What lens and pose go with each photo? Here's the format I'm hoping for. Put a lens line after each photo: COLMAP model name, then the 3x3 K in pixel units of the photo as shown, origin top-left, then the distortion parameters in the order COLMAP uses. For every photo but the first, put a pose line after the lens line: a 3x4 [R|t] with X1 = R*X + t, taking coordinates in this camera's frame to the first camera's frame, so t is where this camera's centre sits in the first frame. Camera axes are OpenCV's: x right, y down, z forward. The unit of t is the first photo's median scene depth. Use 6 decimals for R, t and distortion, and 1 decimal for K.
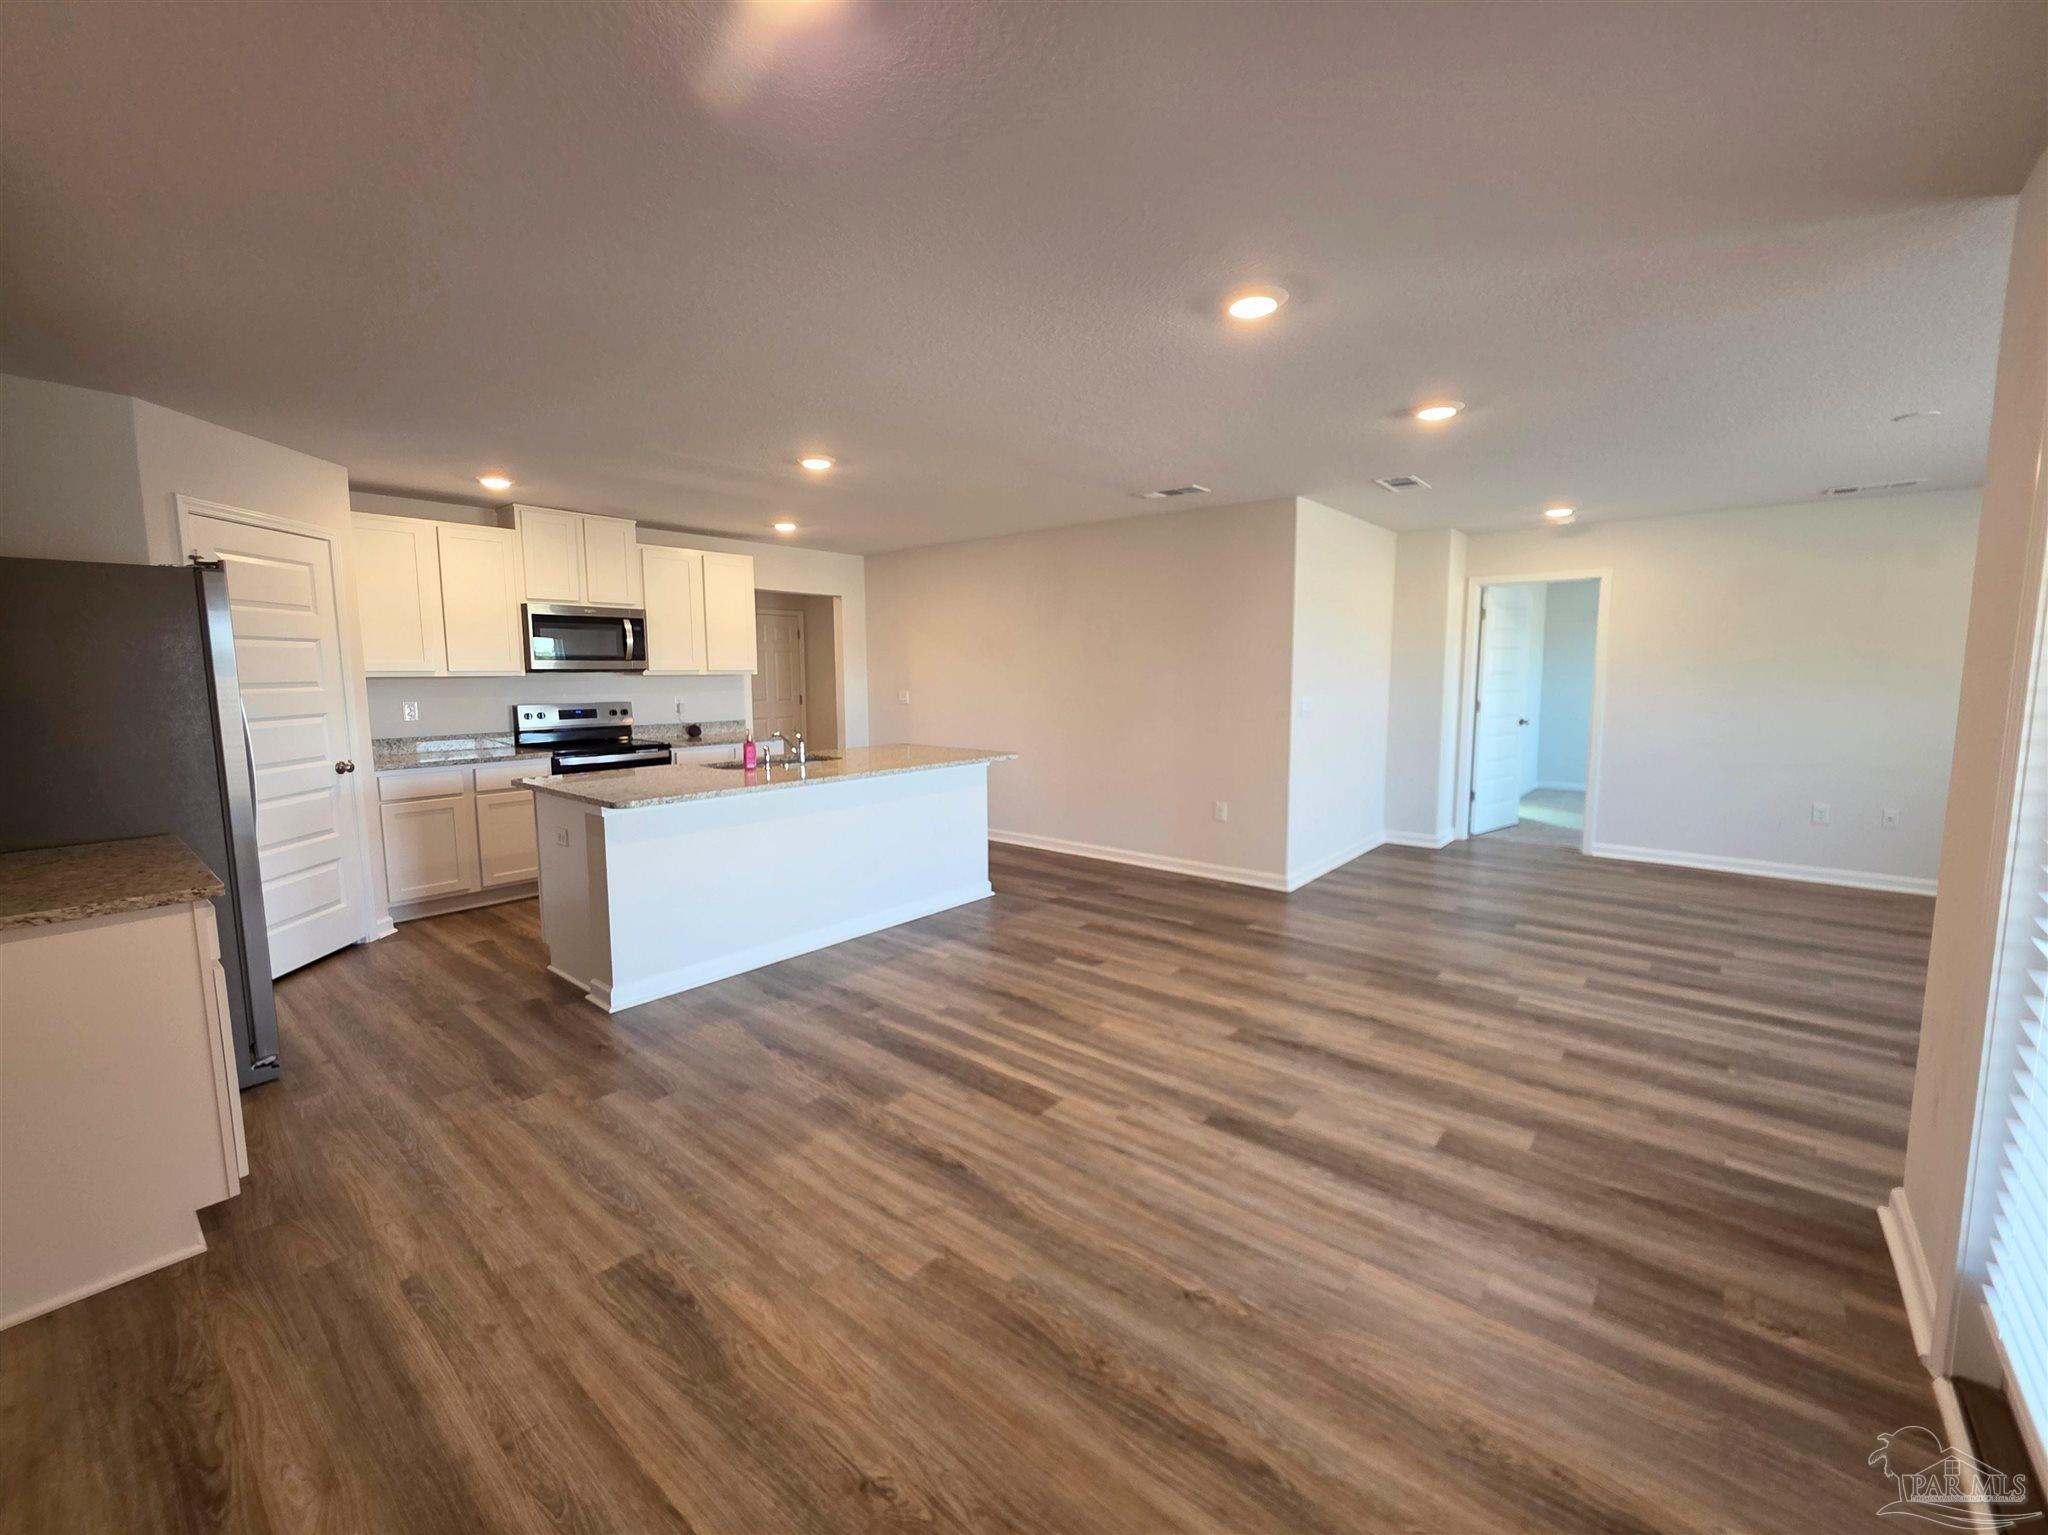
lens RADIAL K [[829.6, 0, 1021.3], [0, 829.6, 782.5], [0, 0, 1]] dist [0.002634, -0.001067]
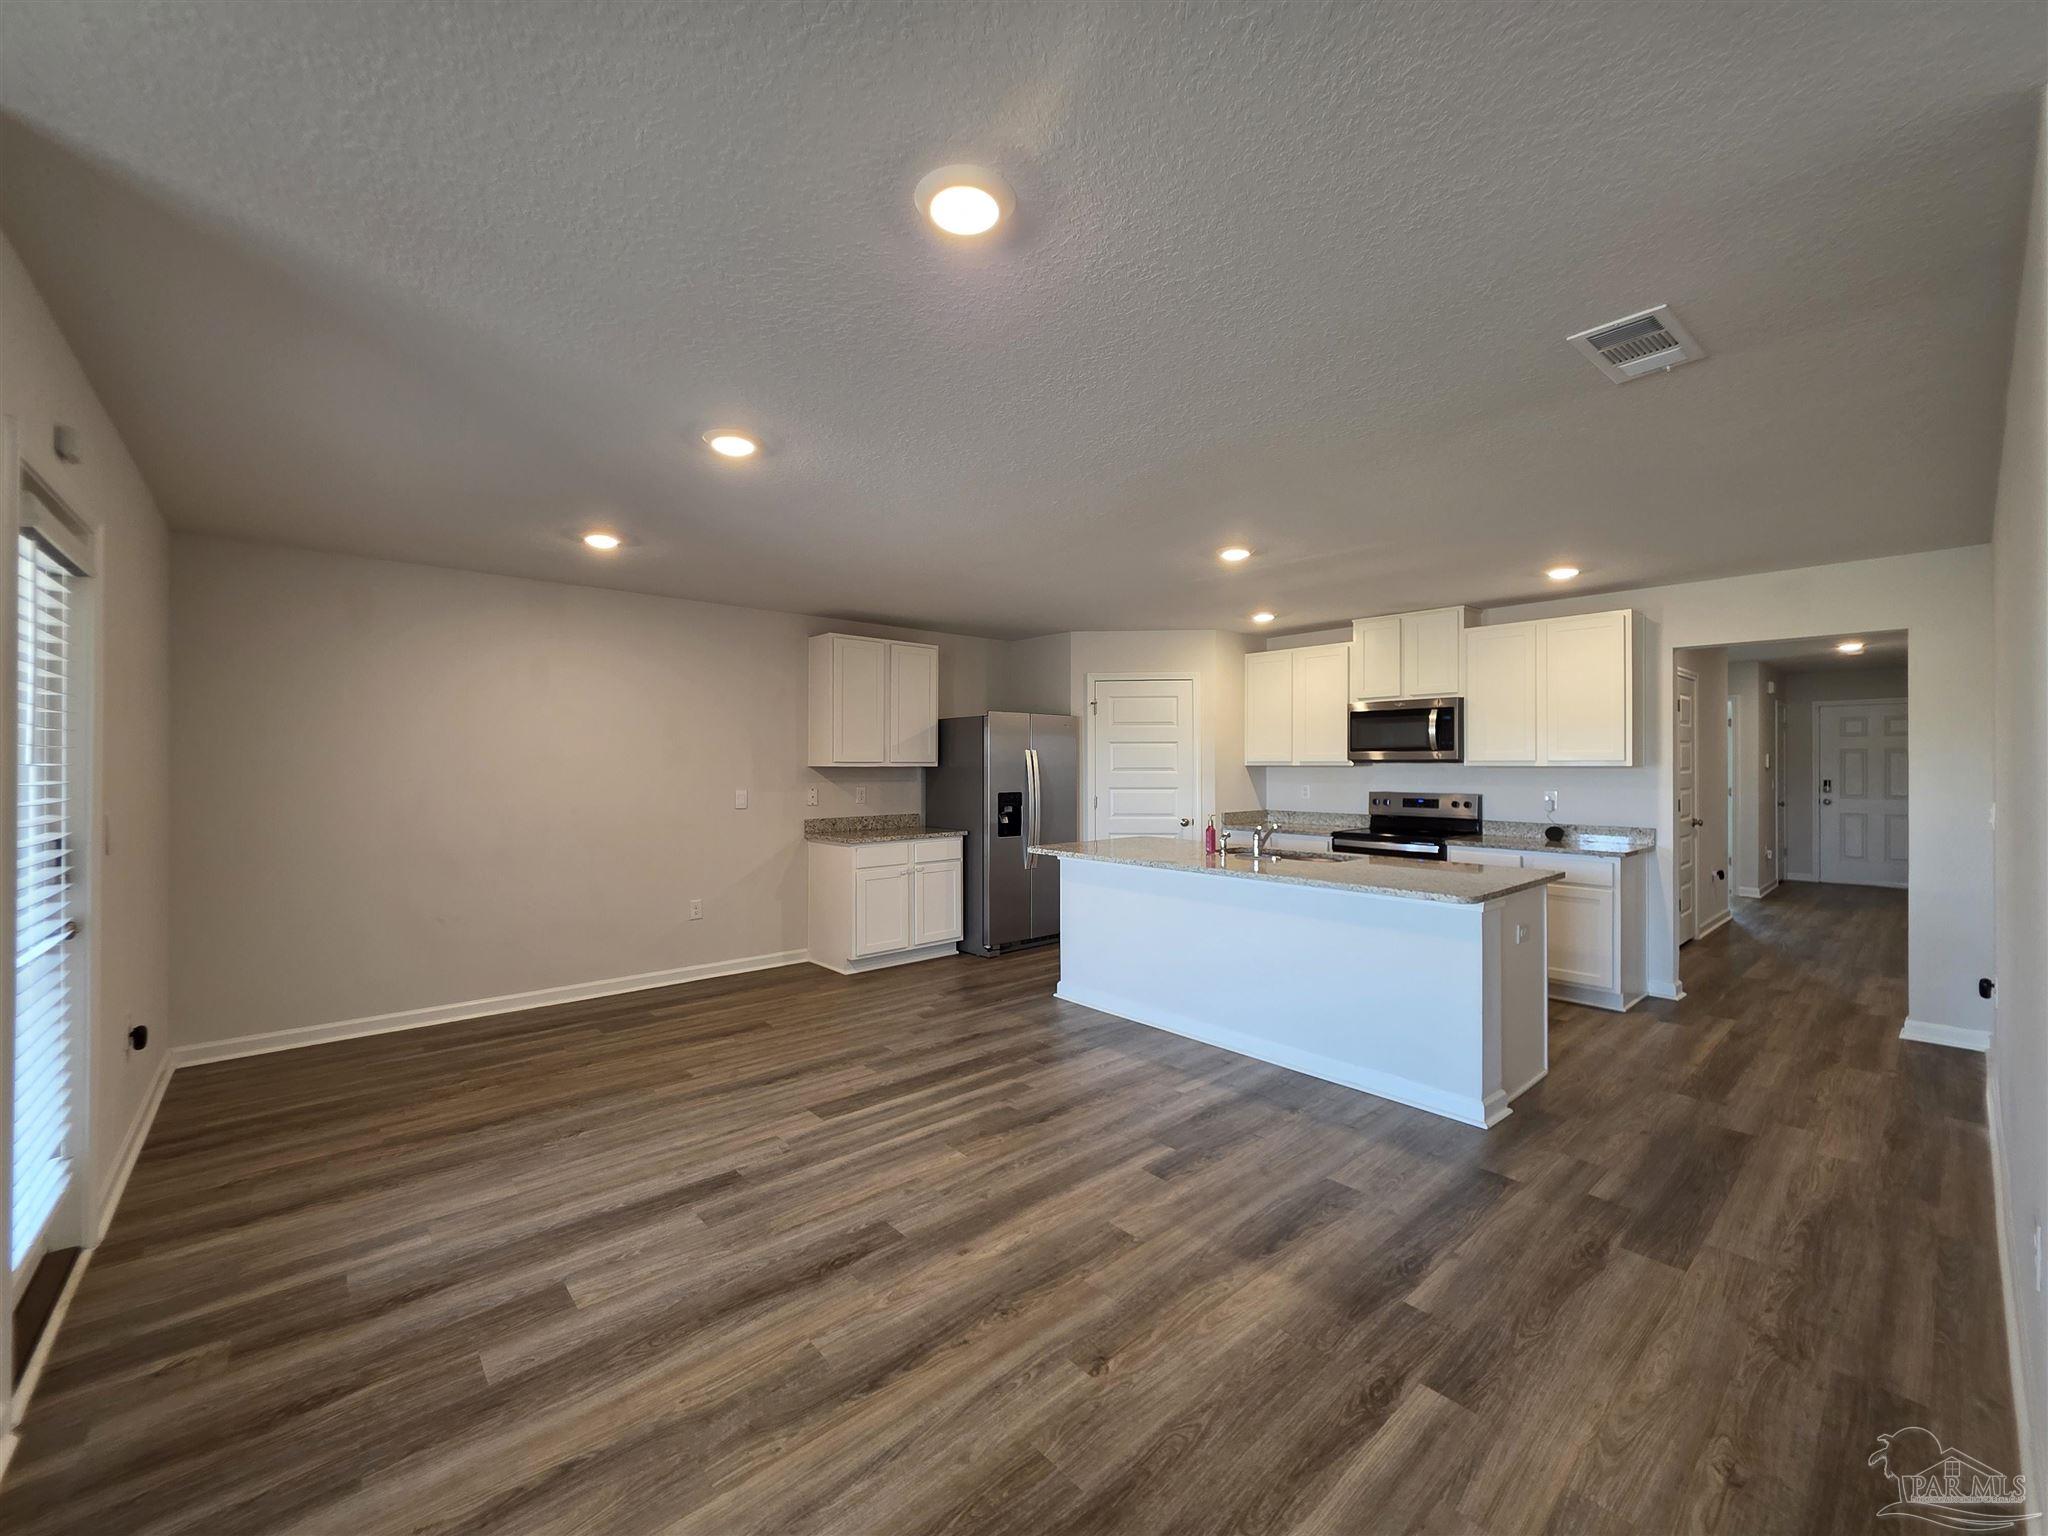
lens RADIAL K [[829.6, 0, 1011.8], [0, 829.6, 758.5], [0, 0, 1]] dist [0.002634, -0.001067]
pose [[-0.153479, -0.003373, -0.988146, 0.926141], [-0.134560, 0.990751, 0.017518, -0.143921], [0.978947, 0.135654, -0.152514, 1.082120]]
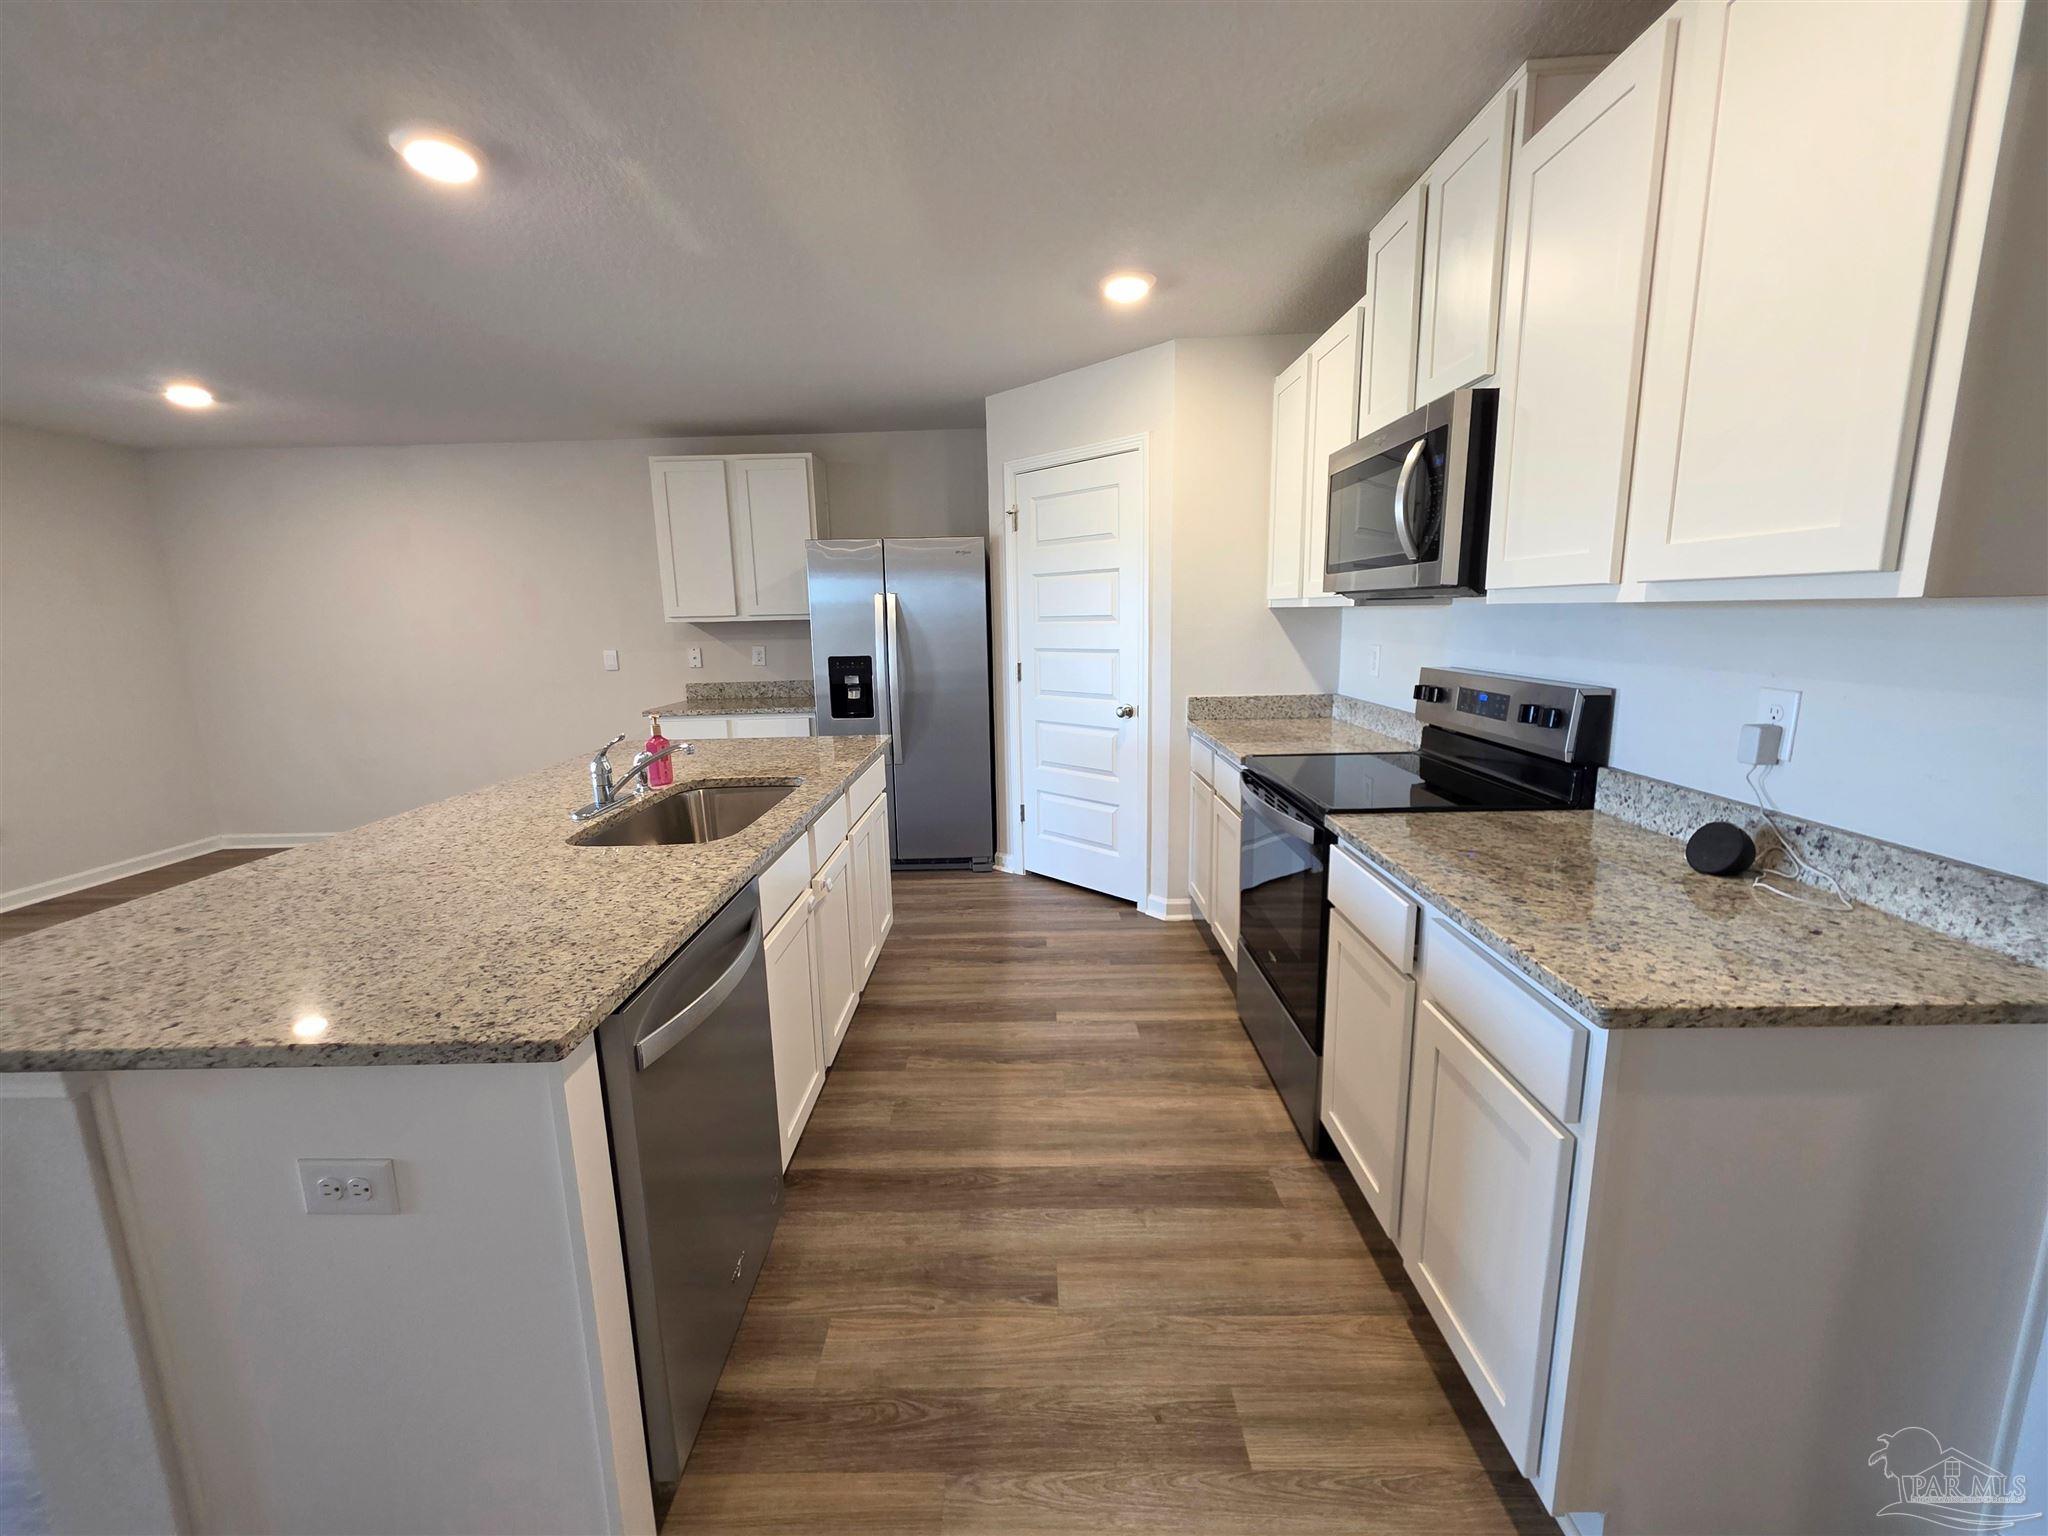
lens RADIAL K [[829.6, 0, 1013.8], [0, 829.6, 759.1], [0, 0, 1]] dist [0.002634, -0.001067]
pose [[-0.775904, 0.133760, -0.616508, -0.196346], [-0.057793, 0.958082, 0.280605, -0.255097], [0.628199, 0.253352, -0.735649, 1.914635]]
